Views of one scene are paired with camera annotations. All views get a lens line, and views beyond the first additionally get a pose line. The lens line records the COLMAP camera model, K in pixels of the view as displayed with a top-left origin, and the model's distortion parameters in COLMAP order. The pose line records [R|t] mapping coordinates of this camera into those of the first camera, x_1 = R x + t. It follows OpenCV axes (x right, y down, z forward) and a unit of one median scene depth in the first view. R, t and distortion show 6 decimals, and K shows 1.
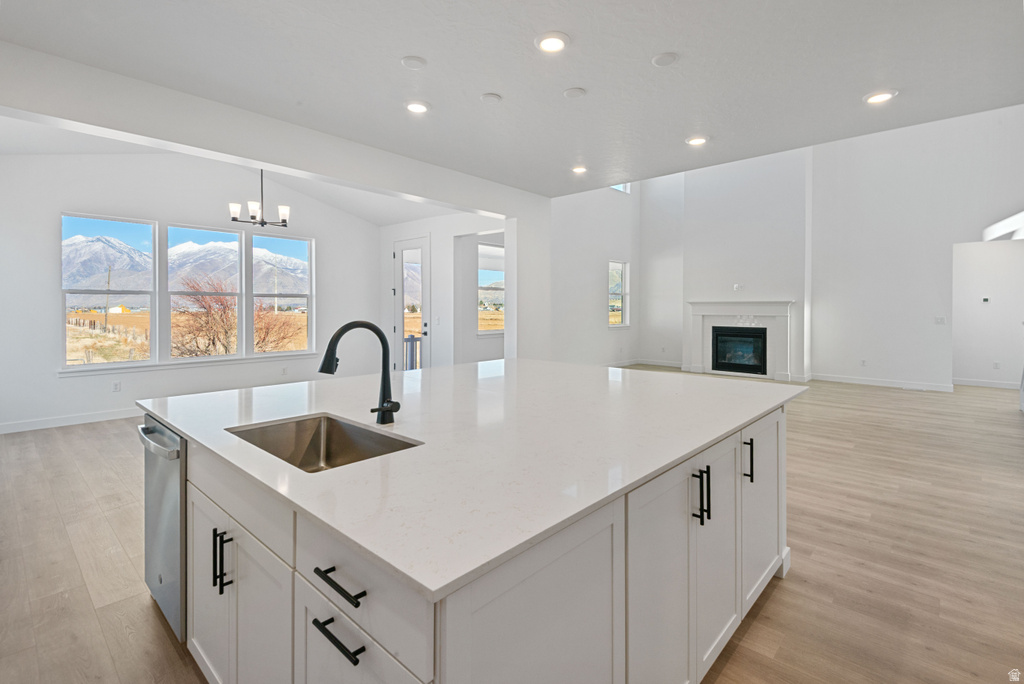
lens RADIAL K [[476.5, 0, 519.4], [0, 476.5, 313.0], [0, 0, 1]] dist [0.033382, -0.020476]
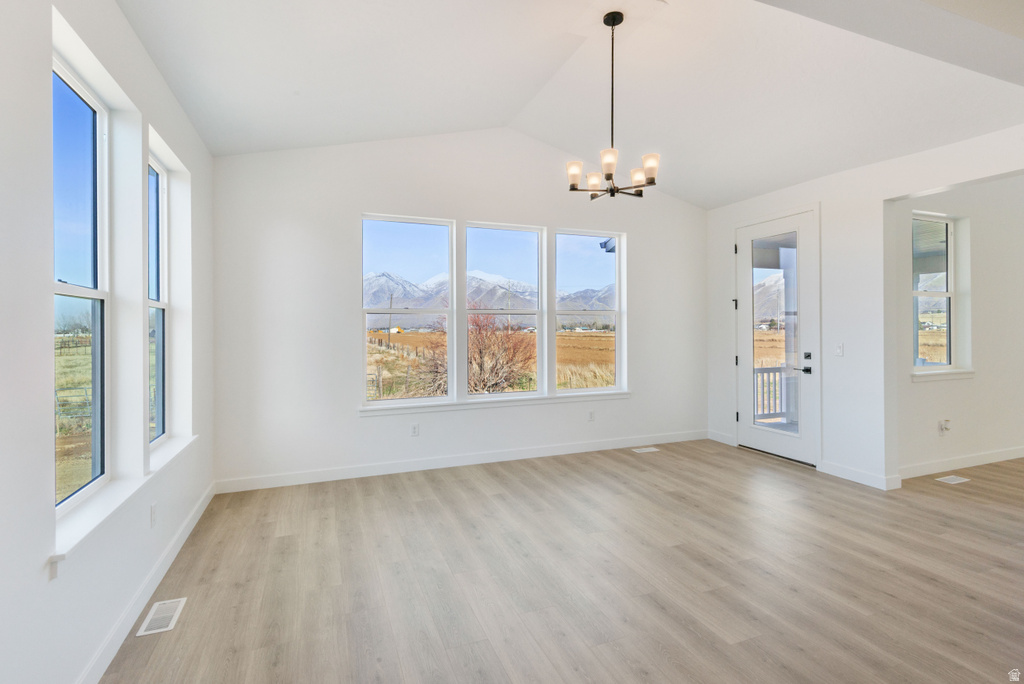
lens RADIAL K [[482.7, 0, 504.6], [0, 482.7, 323.8], [0, 0, 1]] dist [0.002932, -0.000564]
pose [[0.891639, -0.009802, -0.452640, -0.093455], [0.002220, 0.999848, -0.017279, -0.002070], [0.452741, 0.014401, 0.891526, 0.097674]]
